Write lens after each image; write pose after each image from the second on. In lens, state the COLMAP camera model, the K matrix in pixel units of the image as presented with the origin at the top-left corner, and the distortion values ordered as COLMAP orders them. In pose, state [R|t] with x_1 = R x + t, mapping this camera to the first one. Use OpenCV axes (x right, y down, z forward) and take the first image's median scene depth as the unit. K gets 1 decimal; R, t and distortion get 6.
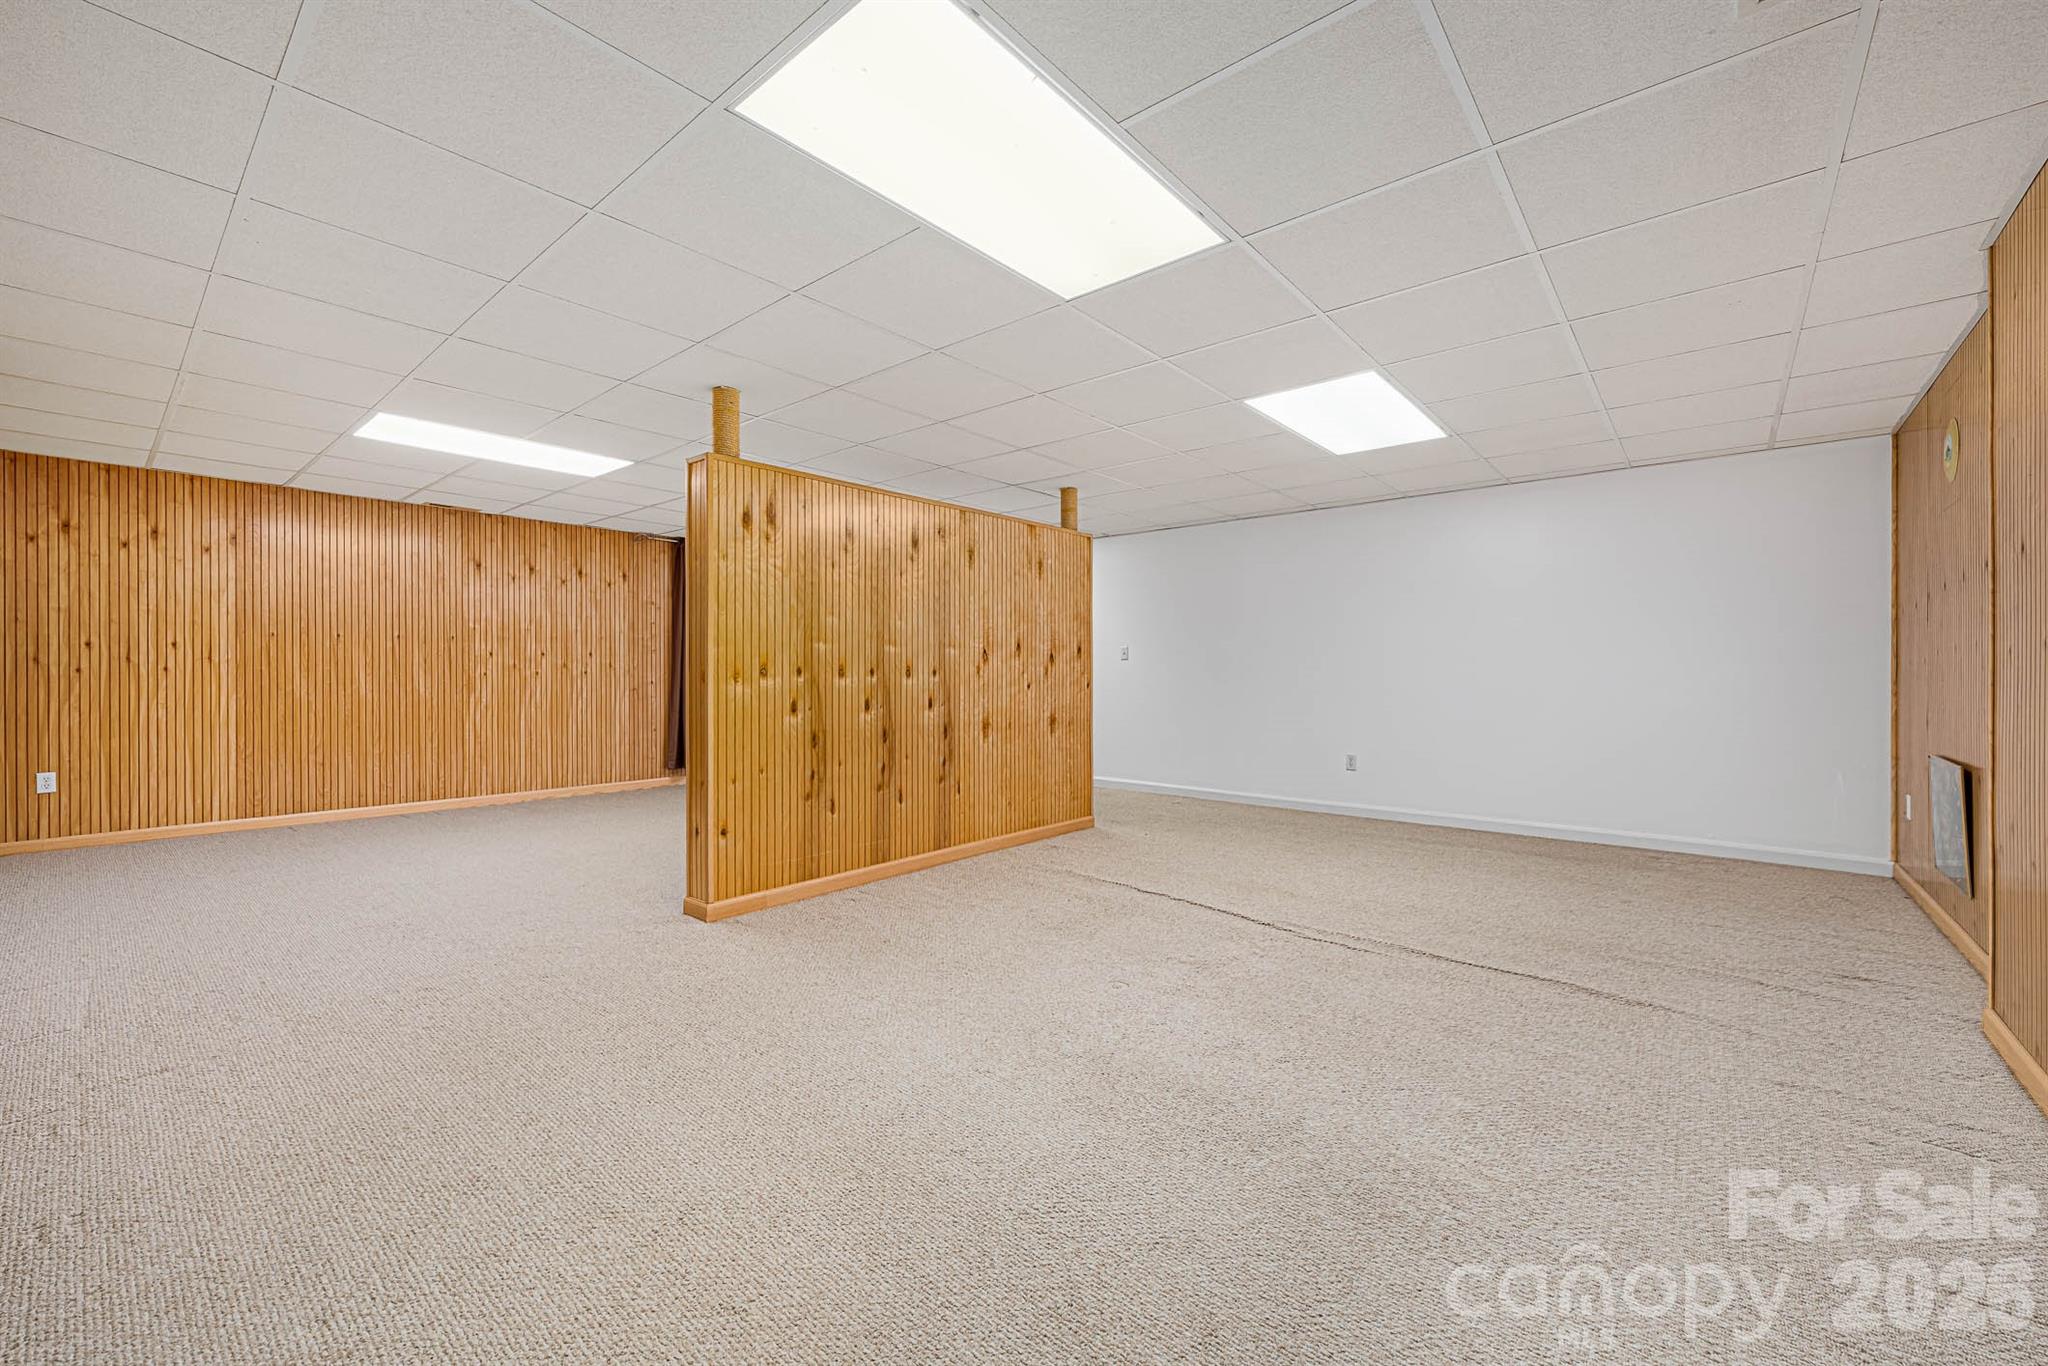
lens RADIAL K [[833.3, 0, 1015.5], [0, 833.3, 670.1], [0, 0, 1]] dist [-0.000393, -0.000753]
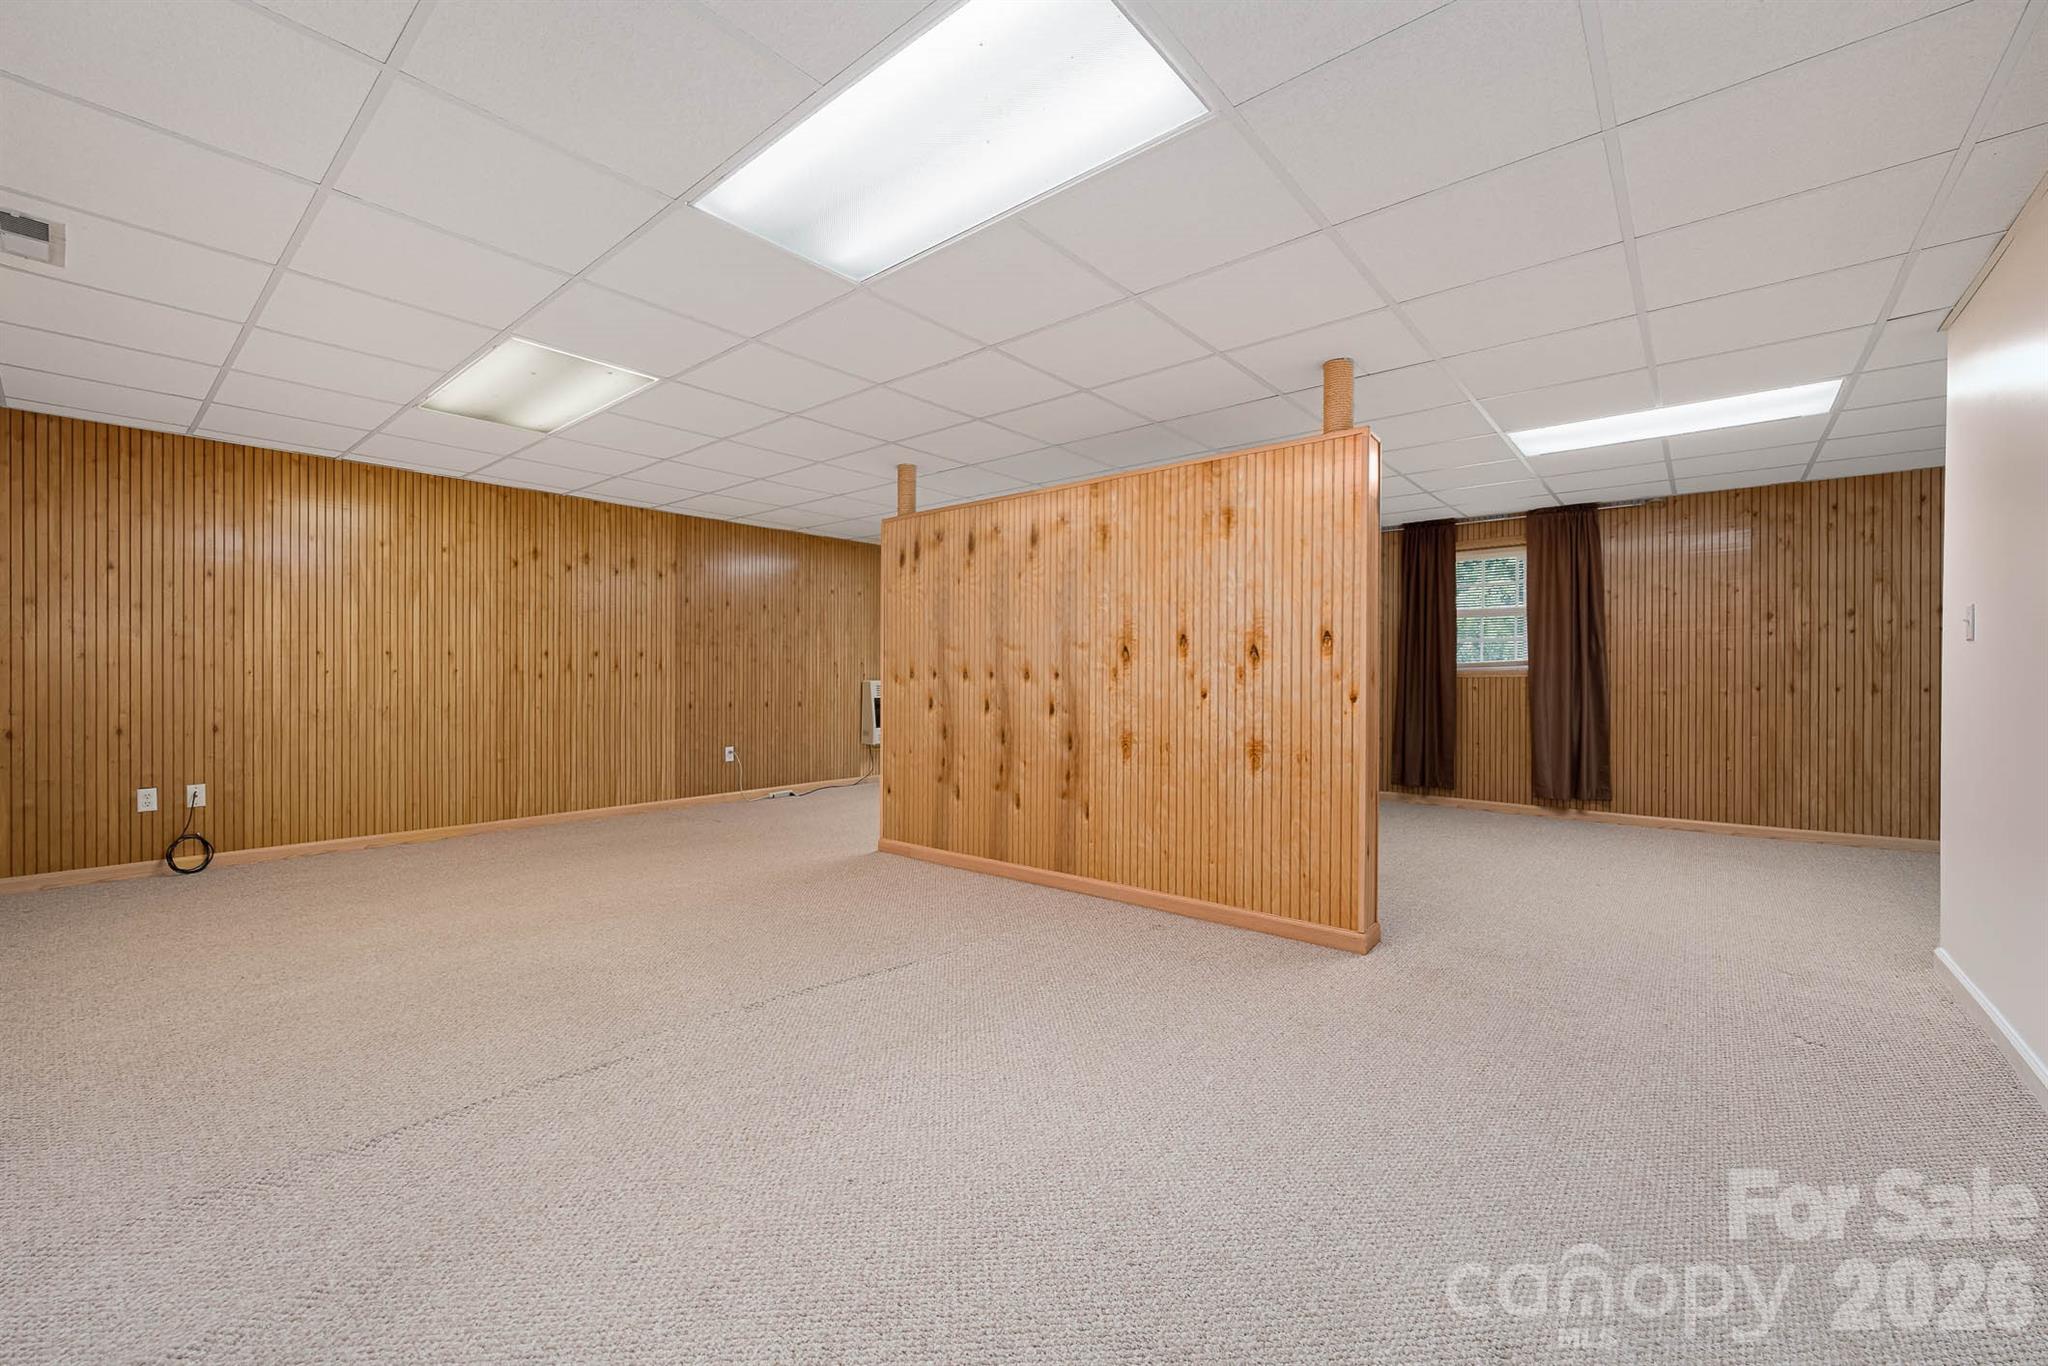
lens RADIAL K [[833.3, 0, 1015.7], [0, 833.3, 685.2], [0, 0, 1]] dist [-0.000393, -0.000753]
pose [[-0.007959, 0.012051, -0.999896, 0.819719], [0.001366, 0.999927, 0.012040, 0.002208], [0.999967, -0.001270, -0.007974, 0.972016]]
